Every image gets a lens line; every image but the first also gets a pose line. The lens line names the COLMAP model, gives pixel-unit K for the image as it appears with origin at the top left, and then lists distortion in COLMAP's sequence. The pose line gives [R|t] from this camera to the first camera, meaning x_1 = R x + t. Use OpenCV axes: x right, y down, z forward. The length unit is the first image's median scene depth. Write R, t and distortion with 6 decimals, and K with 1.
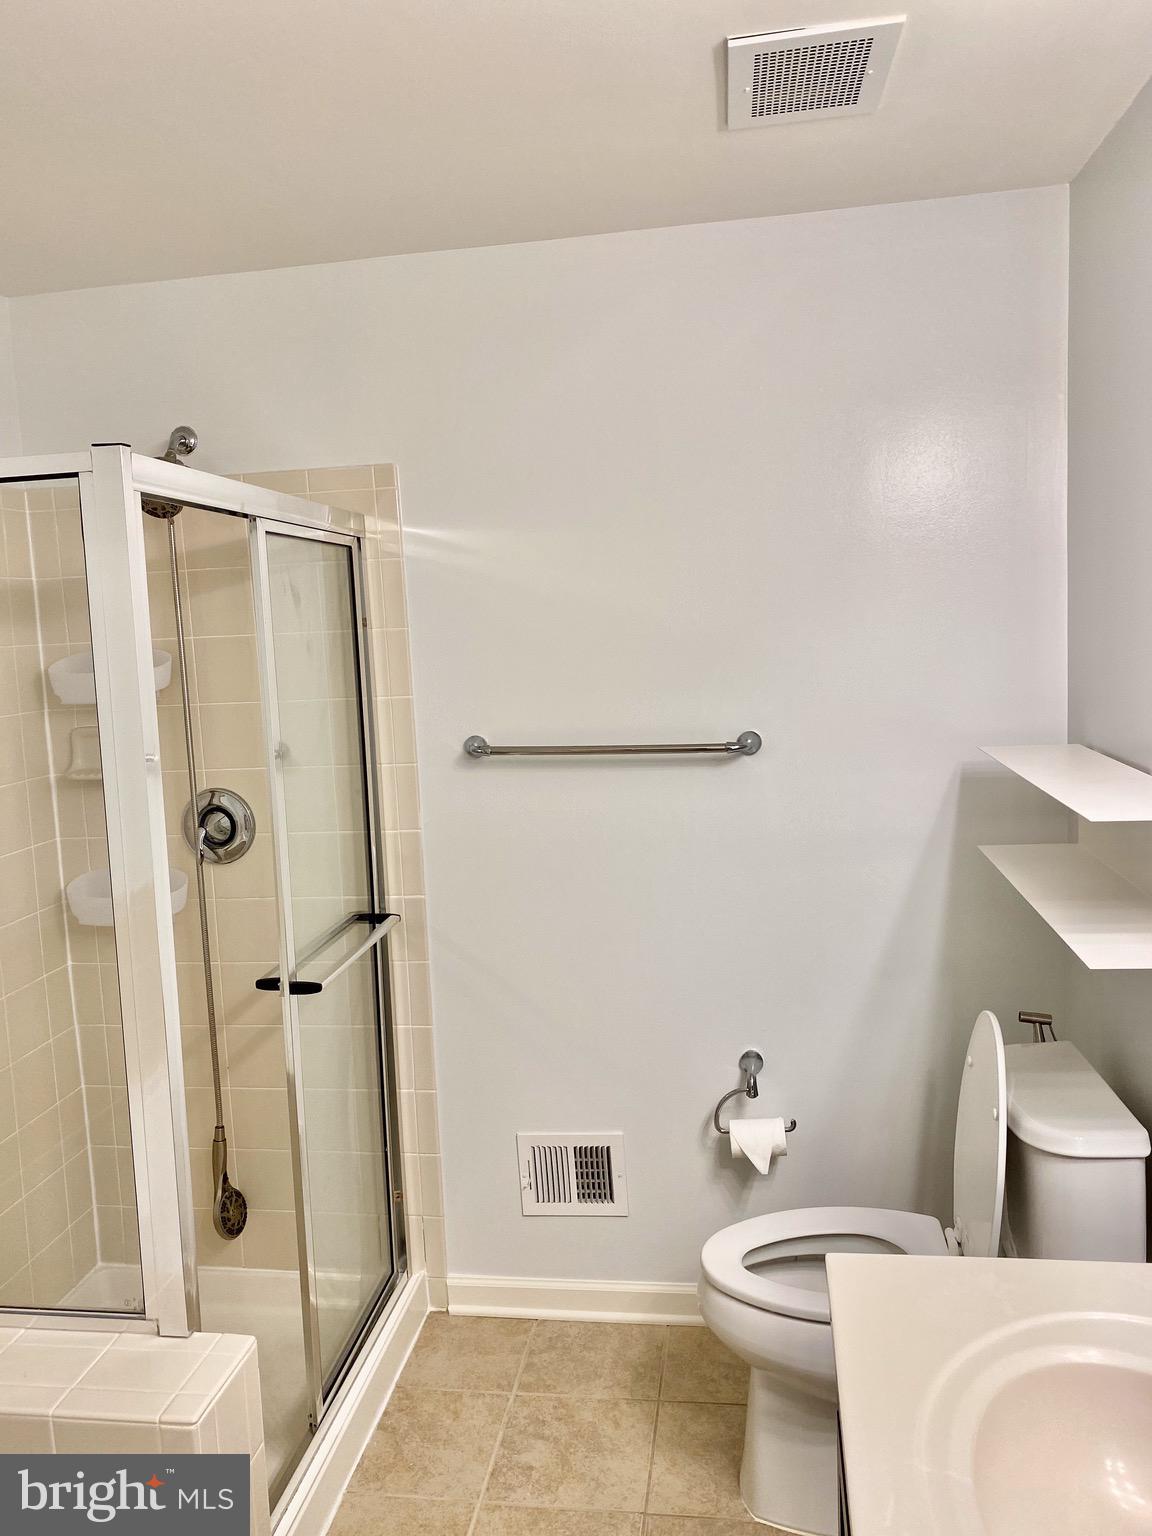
lens RADIAL K [[1158.2, 0, 576.0], [0, 1158.2, 768.0], [0, 0, 1]] dist [0.001259, -0.005678]
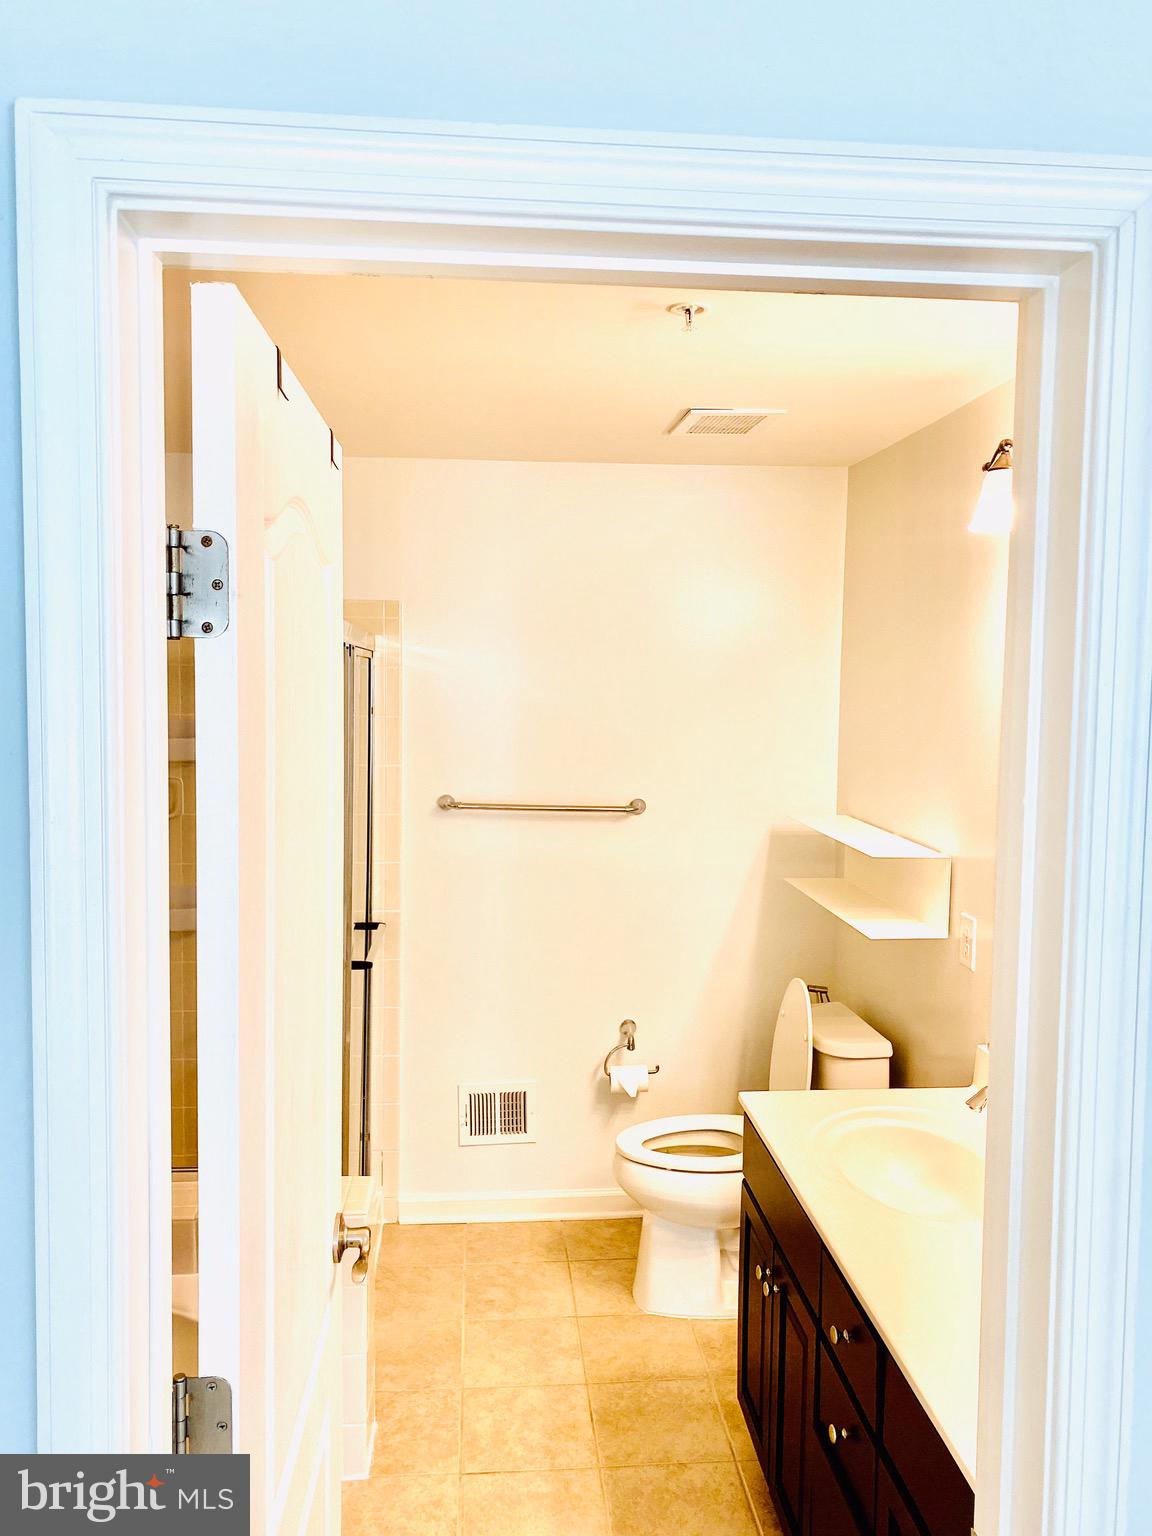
lens RADIAL K [[1167.5, 0, 576.0], [0, 1167.5, 768.0], [0, 0, 1]] dist [0.128072, -0.475417]
pose [[0.969328, 0.041851, 0.242182, -0.286793], [-0.030591, 0.998277, -0.050071, 0.006416], [-0.243860, 0.041127, 0.968938, -0.428839]]
